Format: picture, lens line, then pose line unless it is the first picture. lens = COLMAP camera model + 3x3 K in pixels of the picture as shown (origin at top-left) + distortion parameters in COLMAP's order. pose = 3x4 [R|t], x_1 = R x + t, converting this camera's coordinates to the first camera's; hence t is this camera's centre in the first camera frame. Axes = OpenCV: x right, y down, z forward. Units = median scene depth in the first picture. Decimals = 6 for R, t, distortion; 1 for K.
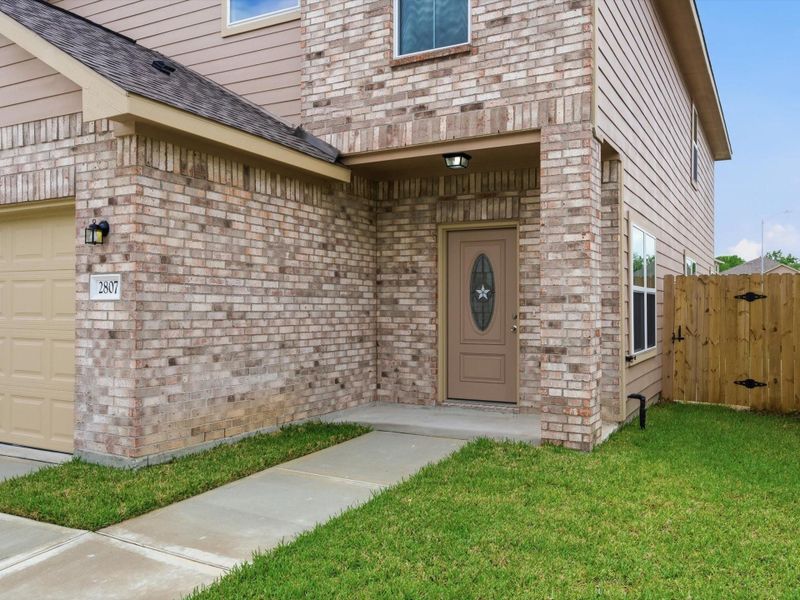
lens RADIAL K [[681.7, 0, 400.0], [0, 681.7, 300.0], [0, 0, 1]] dist [-0.002104, 0.001193]
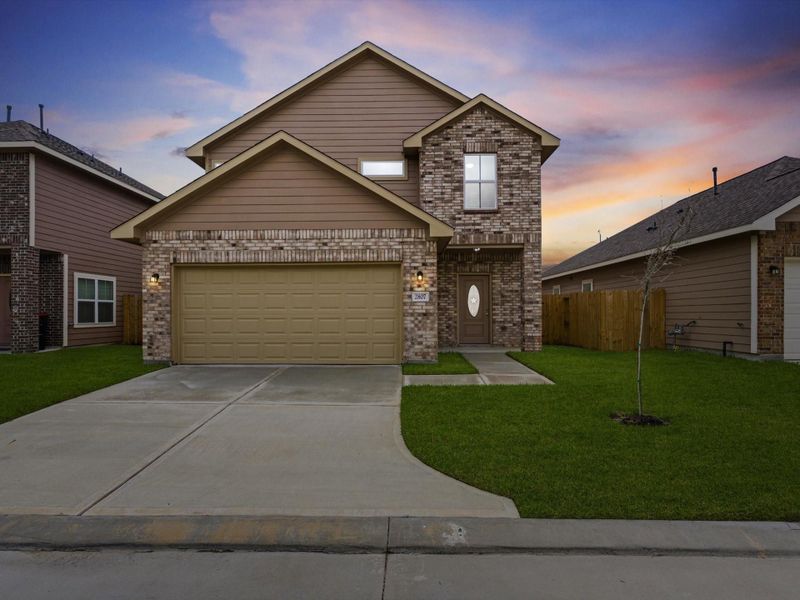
lens RADIAL K [[460.7, 0, 400.0], [0, 460.7, 300.0], [0, 0, 1]] dist [-0.000176, 0.000073]
pose [[0.881761, 0.007955, 0.471629, -1.196911], [0.000738, 0.999833, -0.018245, 0.023773], [-0.471695, 0.016436, 0.881609, -0.476839]]
